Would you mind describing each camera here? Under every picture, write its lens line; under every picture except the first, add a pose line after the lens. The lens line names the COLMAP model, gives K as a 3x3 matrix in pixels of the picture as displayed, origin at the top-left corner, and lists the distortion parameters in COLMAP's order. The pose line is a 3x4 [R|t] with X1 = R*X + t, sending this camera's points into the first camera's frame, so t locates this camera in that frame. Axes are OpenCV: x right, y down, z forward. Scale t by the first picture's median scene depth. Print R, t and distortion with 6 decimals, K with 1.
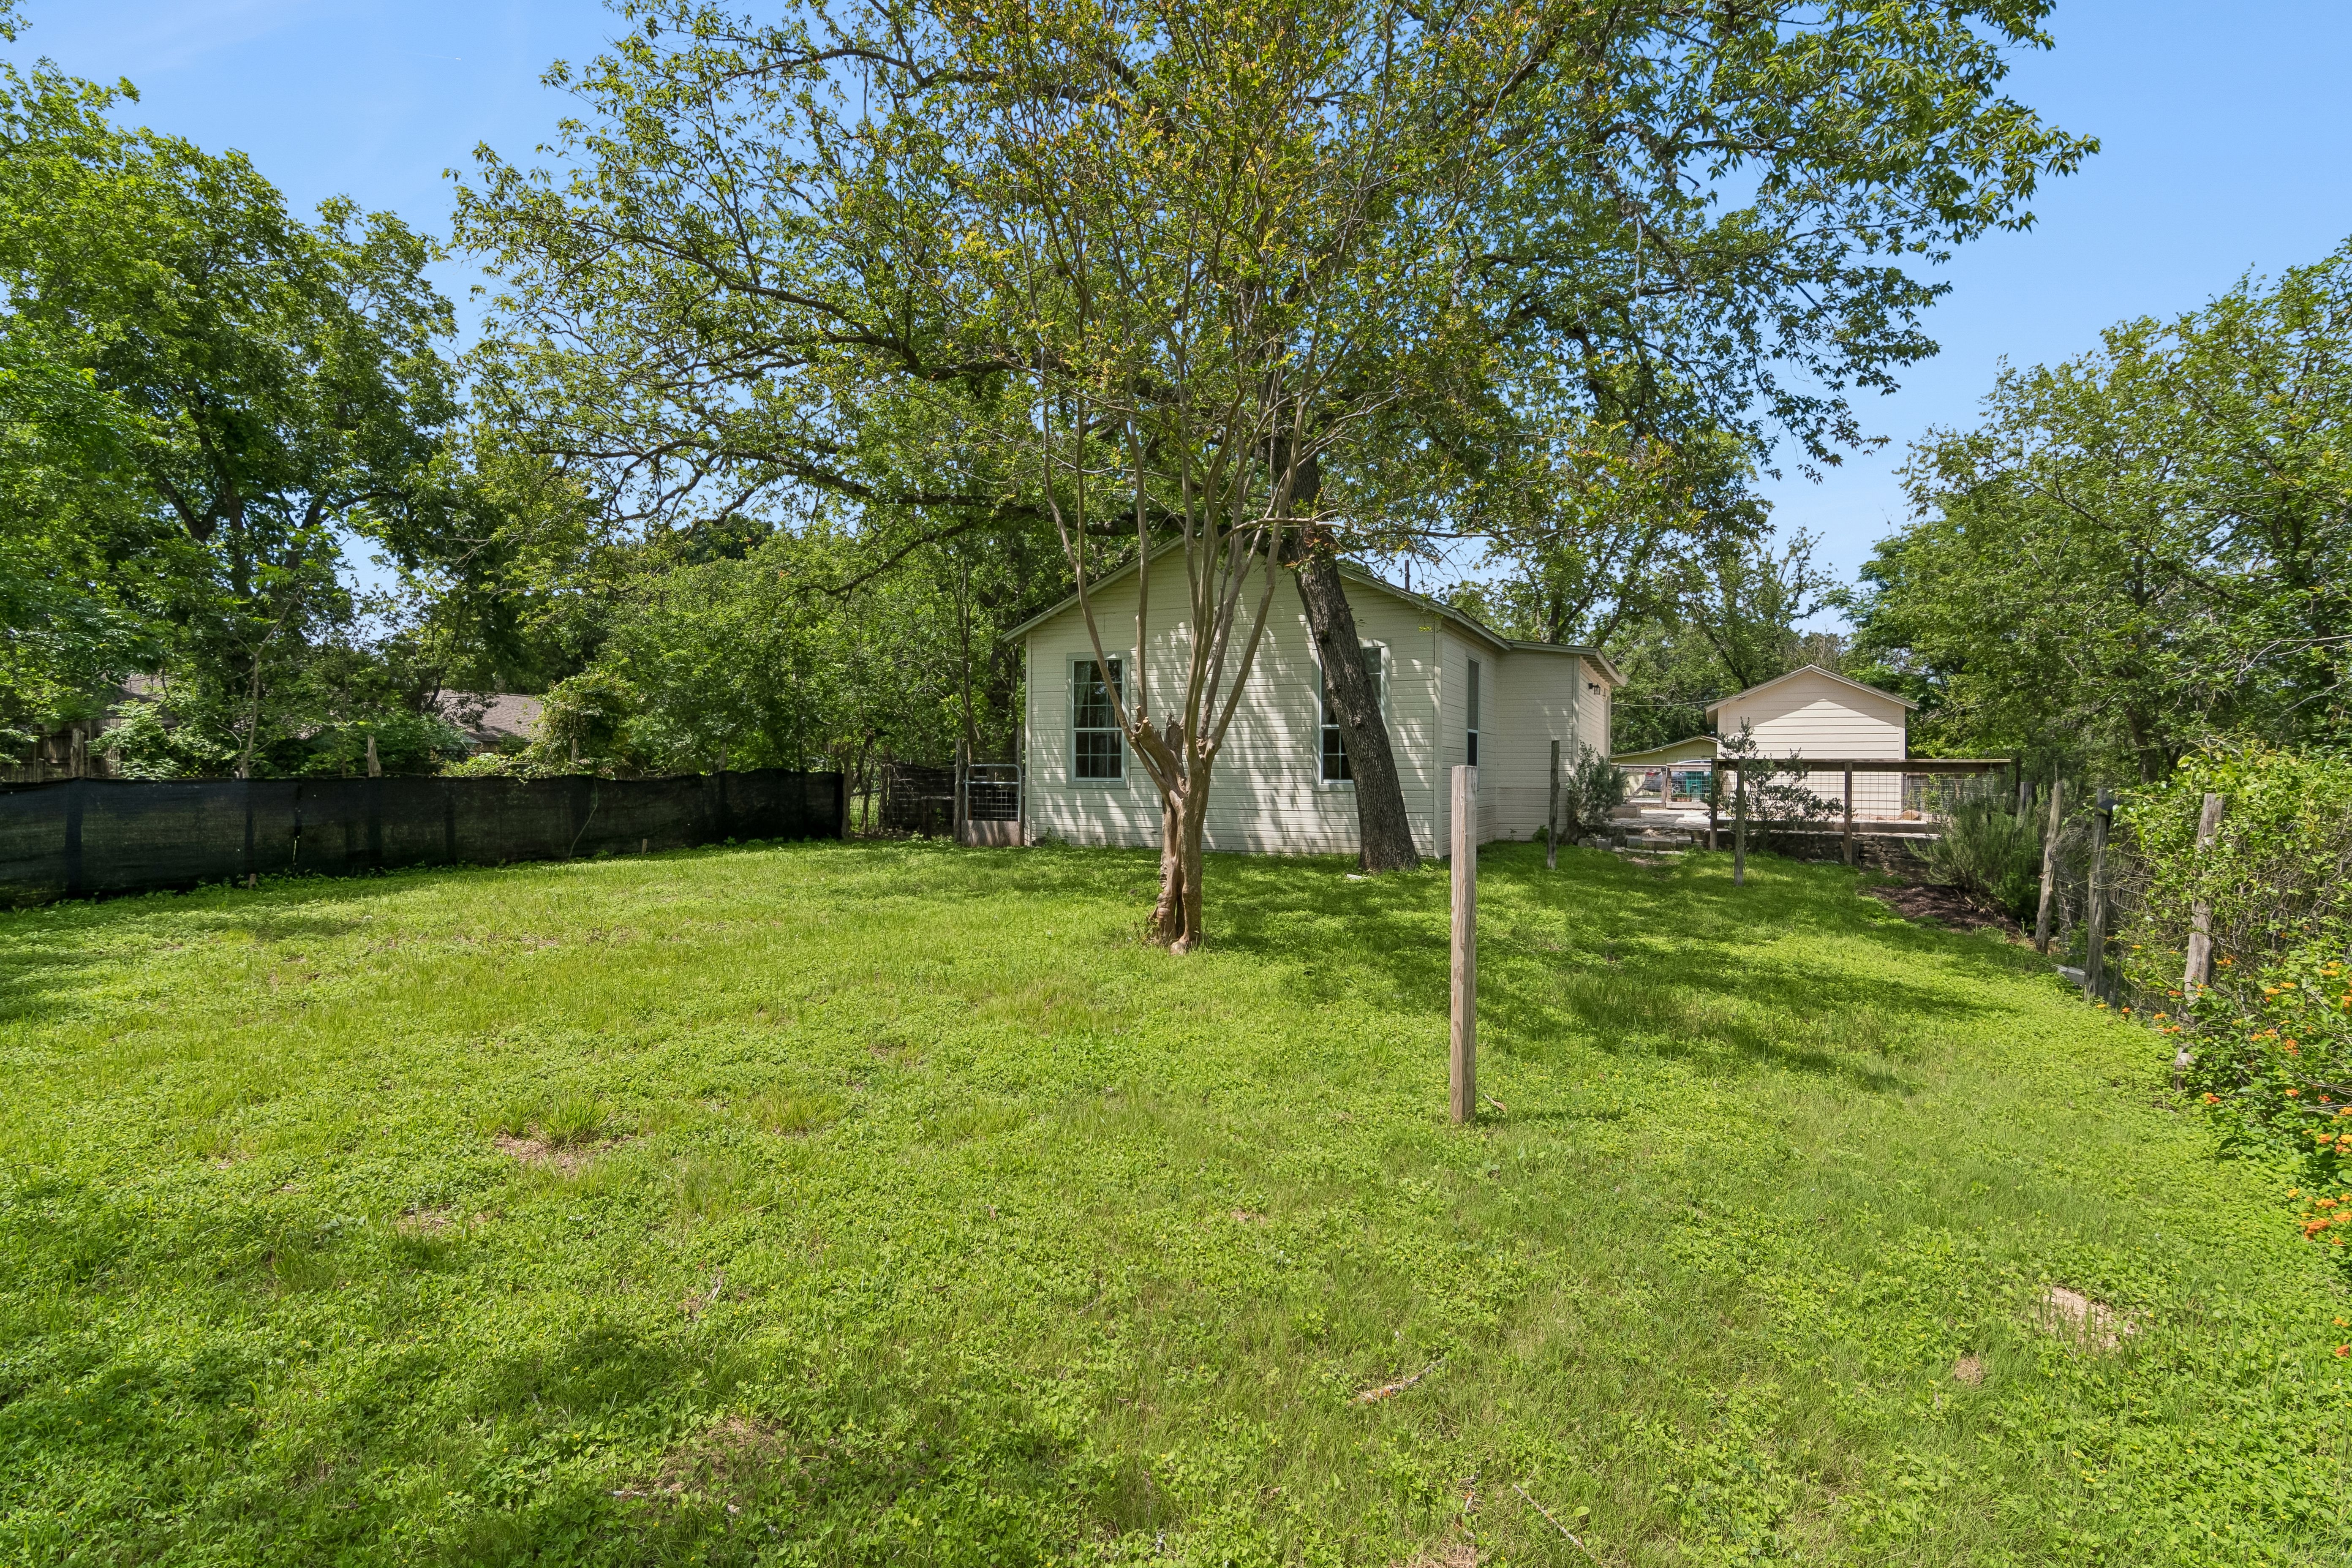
lens RADIAL K [[1136.1, 0, 1182.3], [0, 1136.1, 778.2], [0, 0, 1]] dist [-0.014045, 0.001288]
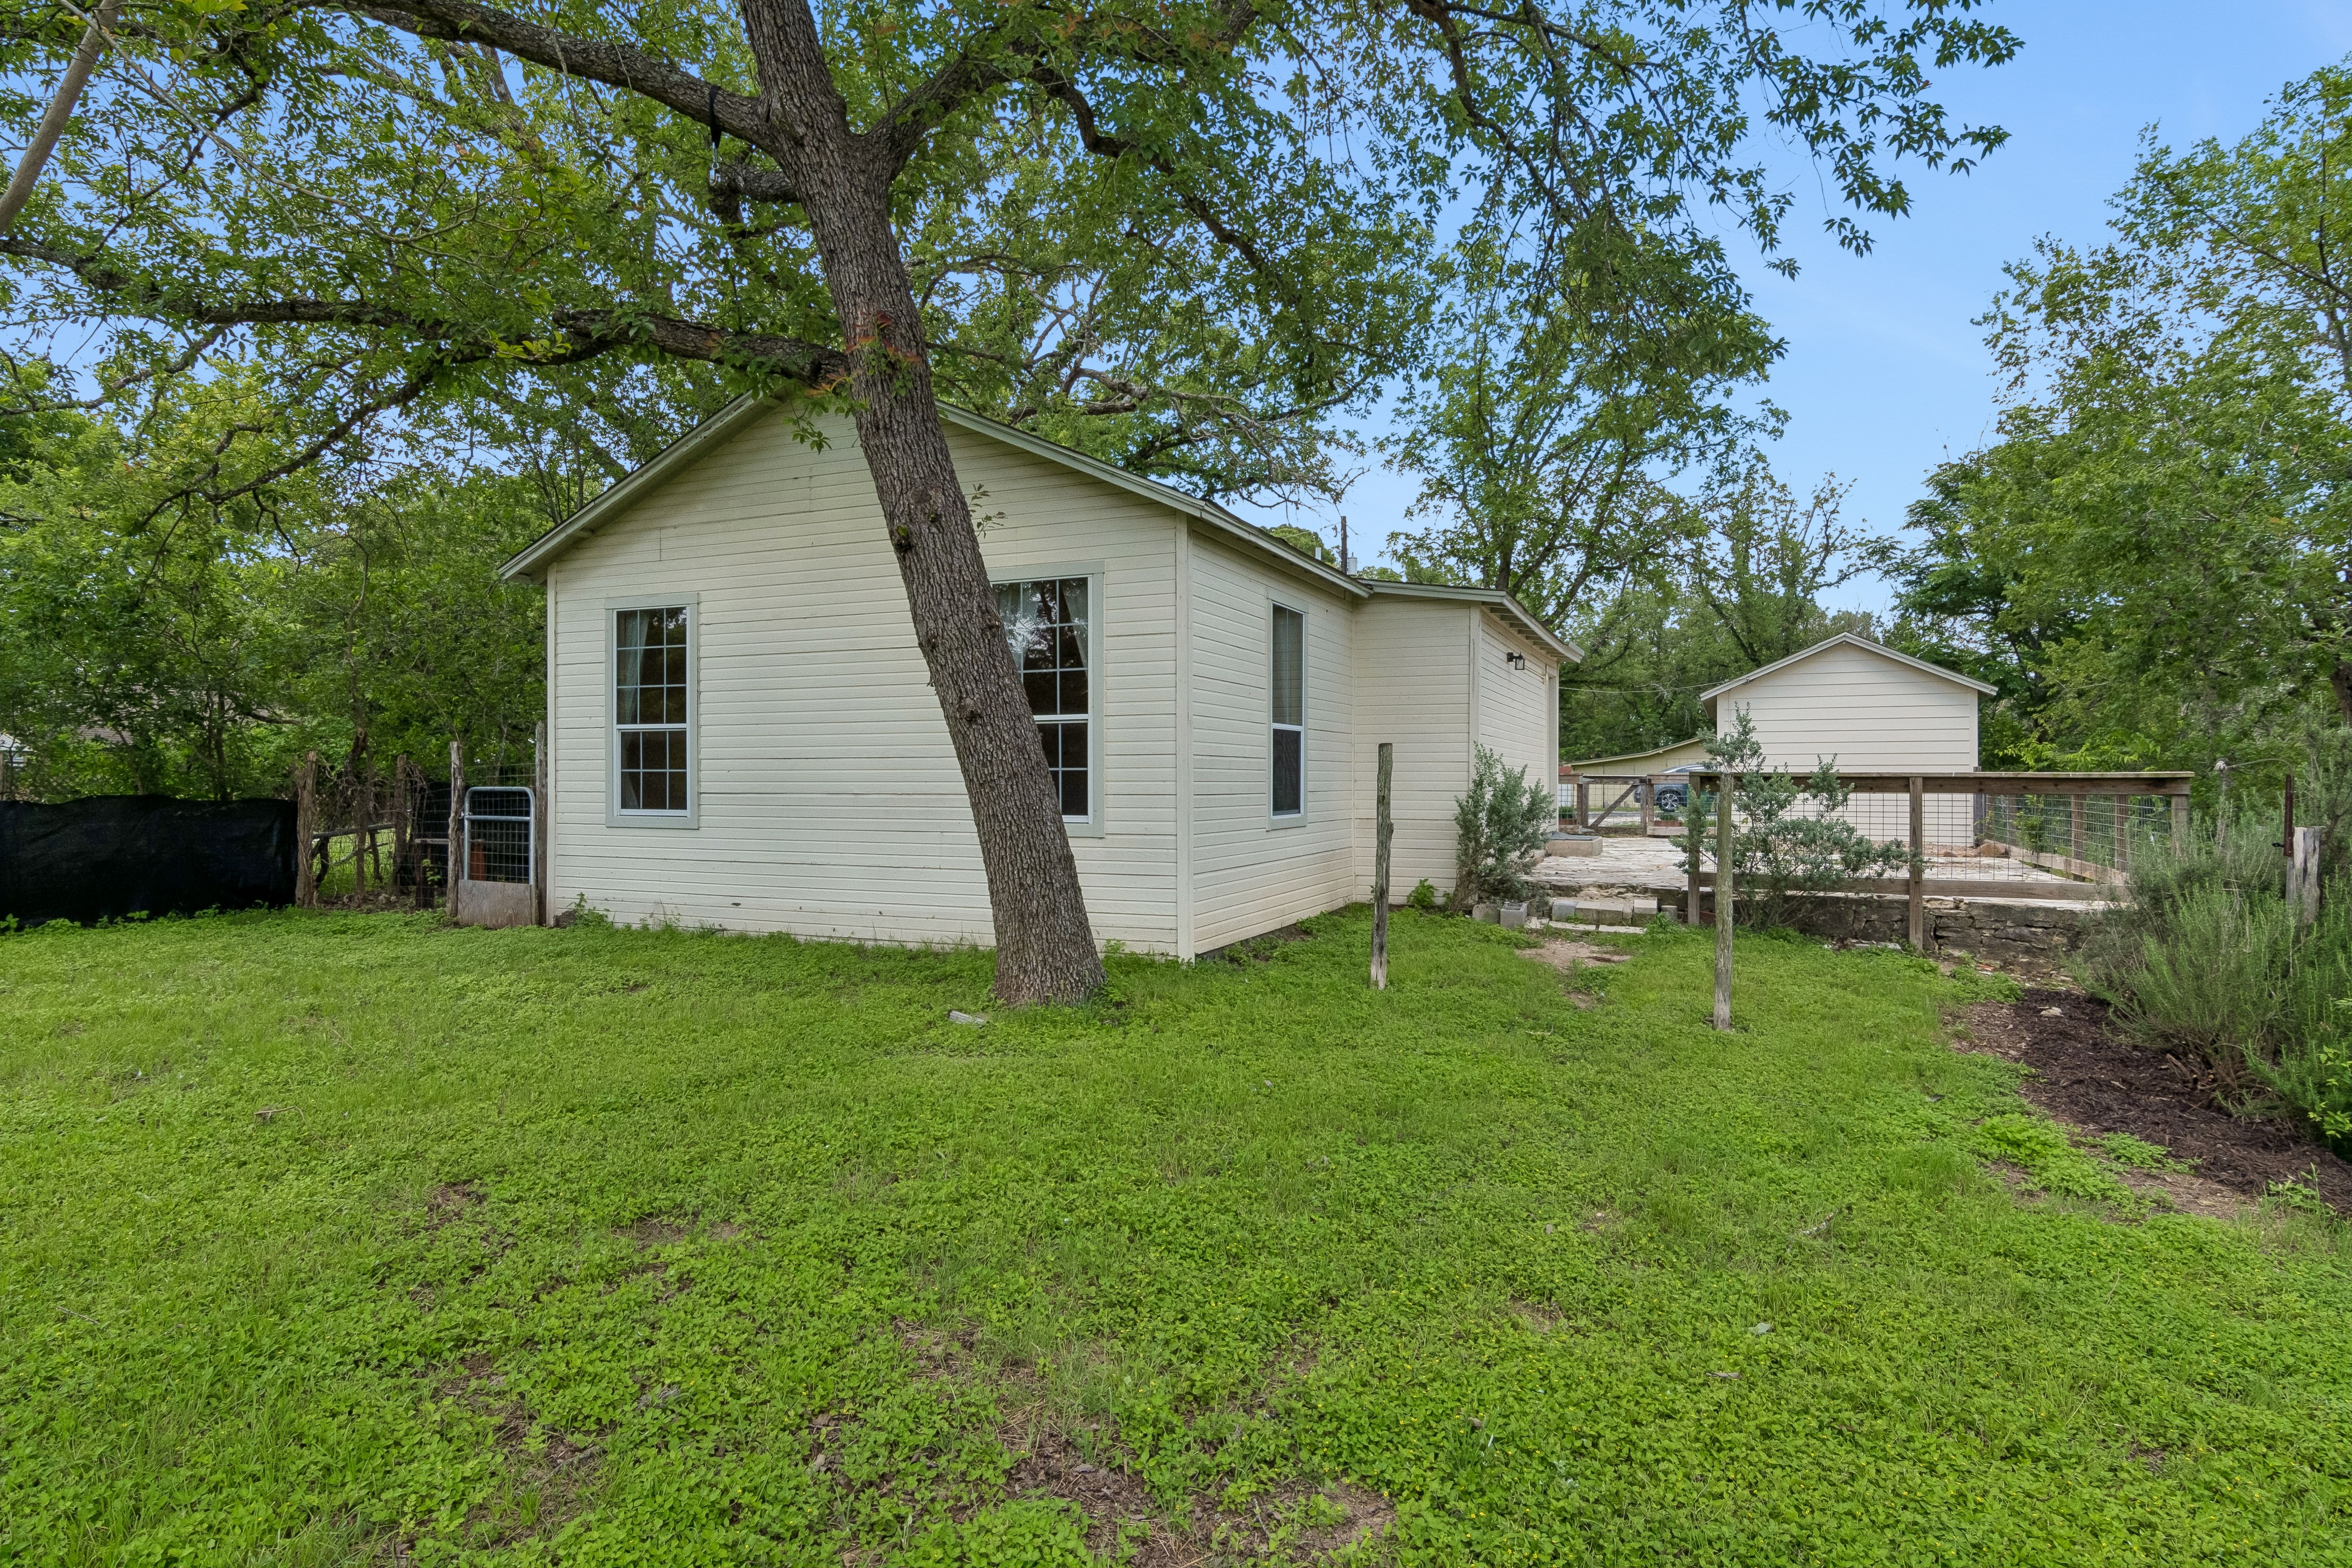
lens RADIAL K [[1244.1, 0, 1164.8], [0, 1244.1, 768.2], [0, 0, 1]] dist [-0.046845, 0.025882]
pose [[0.999981, -0.002545, 0.005554, 0.174078], [0.002601, 0.999946, -0.010019, -0.012461], [-0.005528, 0.010033, 0.999934, 0.325249]]
